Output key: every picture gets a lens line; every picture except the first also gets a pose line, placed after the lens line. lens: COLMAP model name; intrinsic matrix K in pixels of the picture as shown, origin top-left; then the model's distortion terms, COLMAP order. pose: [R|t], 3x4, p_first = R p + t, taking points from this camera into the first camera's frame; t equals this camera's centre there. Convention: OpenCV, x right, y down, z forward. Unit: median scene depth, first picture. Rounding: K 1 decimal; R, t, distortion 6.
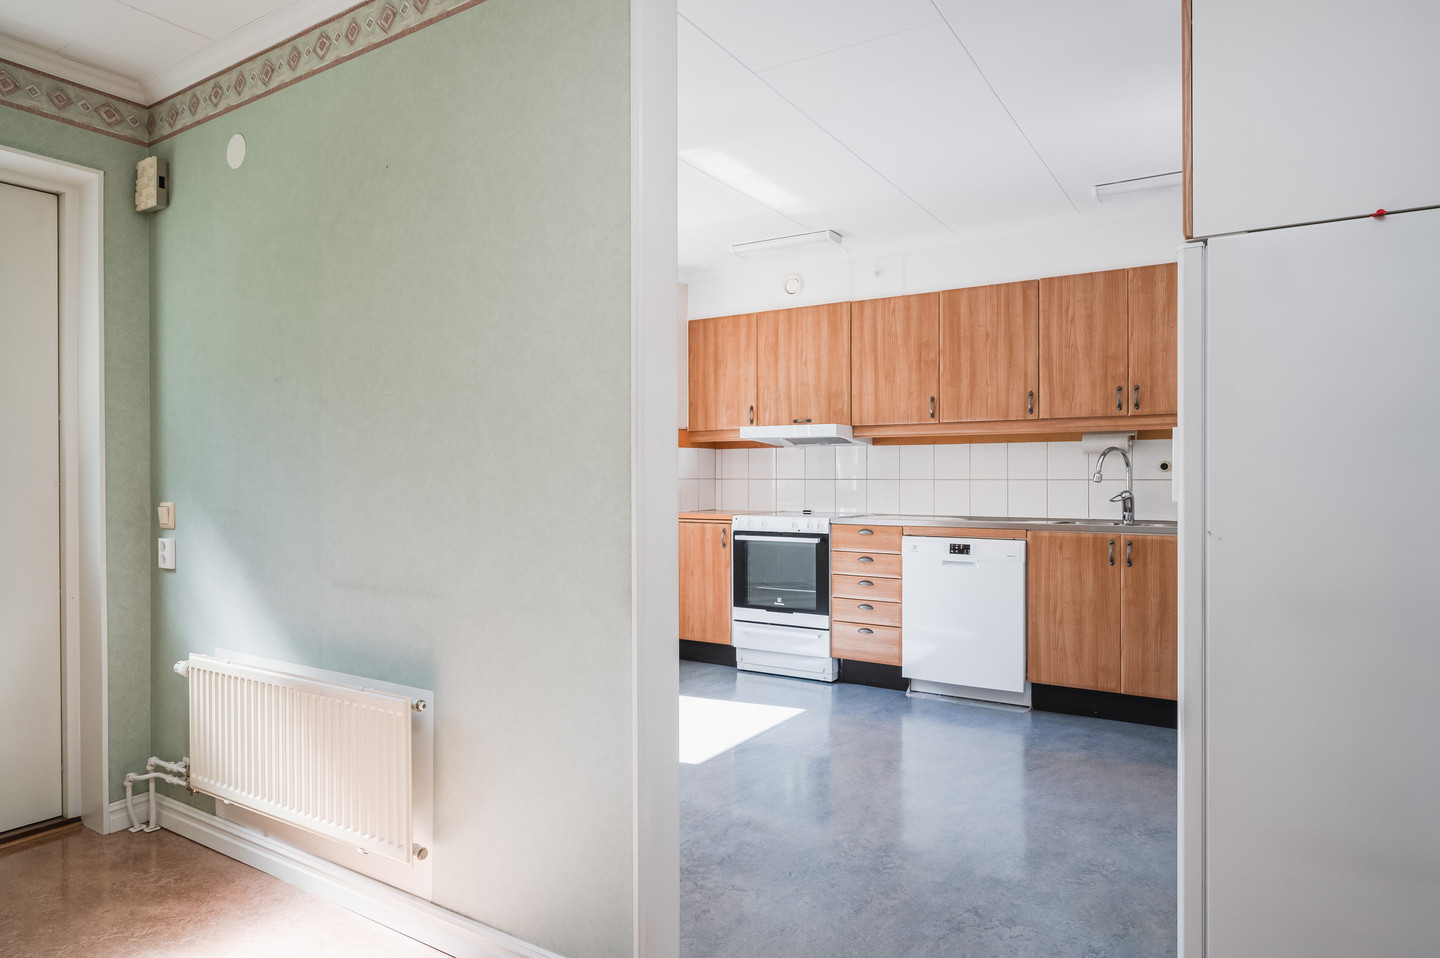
lens RADIAL K [[841.4, 0, 711.2], [0, 841.4, 477.0], [0, 0, 1]] dist [-0.002508, 0.004155]
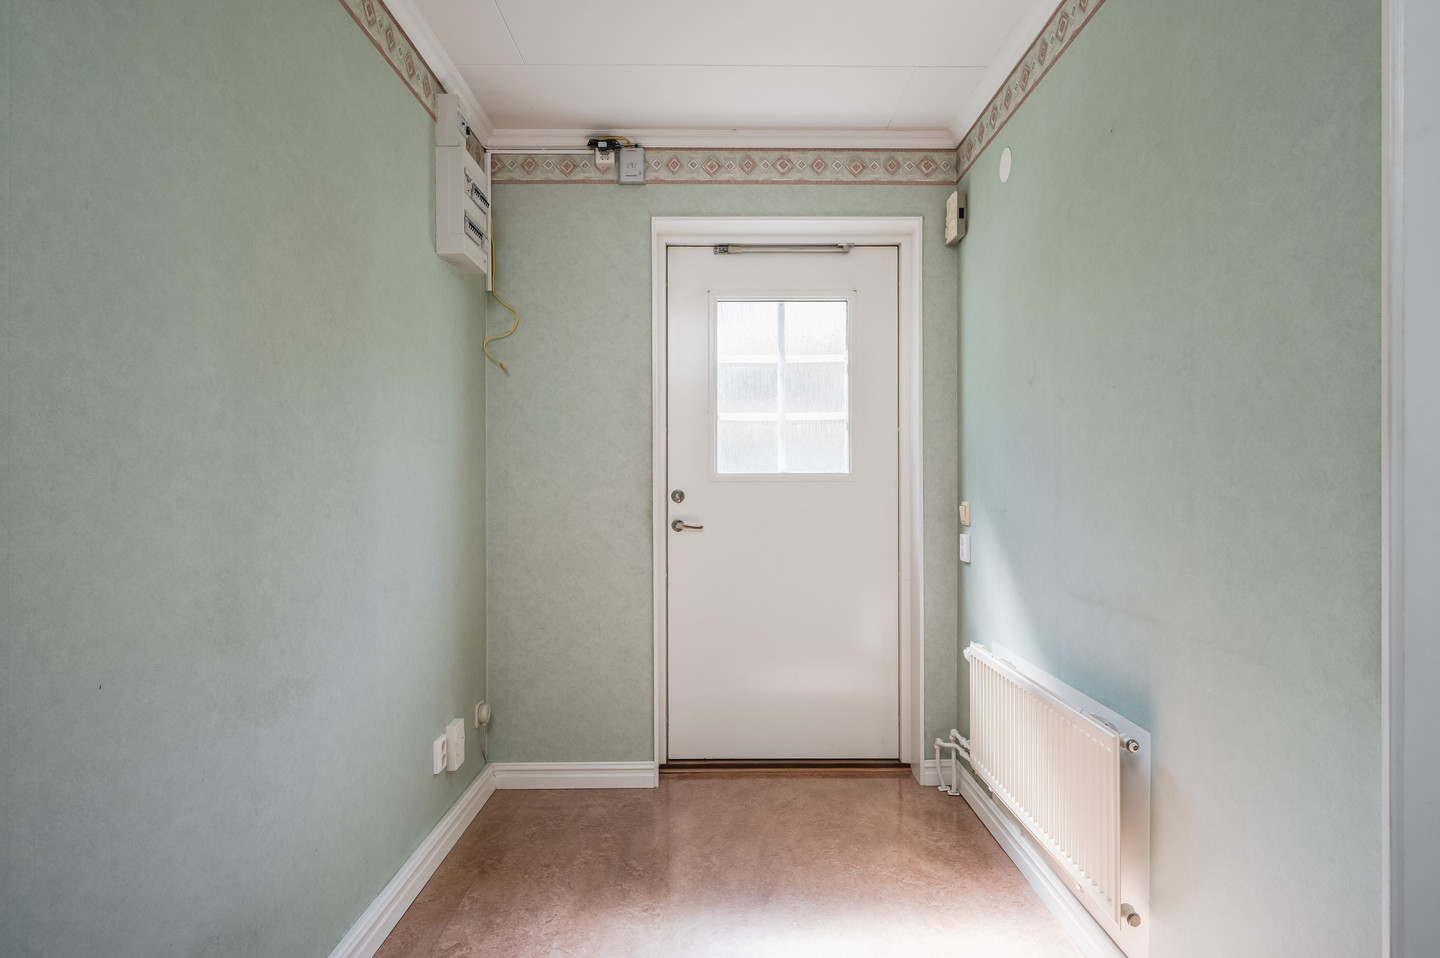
lens RADIAL K [[841.4, 0, 719.4], [0, 841.4, 477.5], [0, 0, 1]] dist [-0.002508, 0.004155]
pose [[0.568188, 0.003683, -0.822891, 0.079889], [-0.006957, 0.999976, -0.000329, 0.000977], [0.822870, 0.005912, 0.568200, 0.108776]]
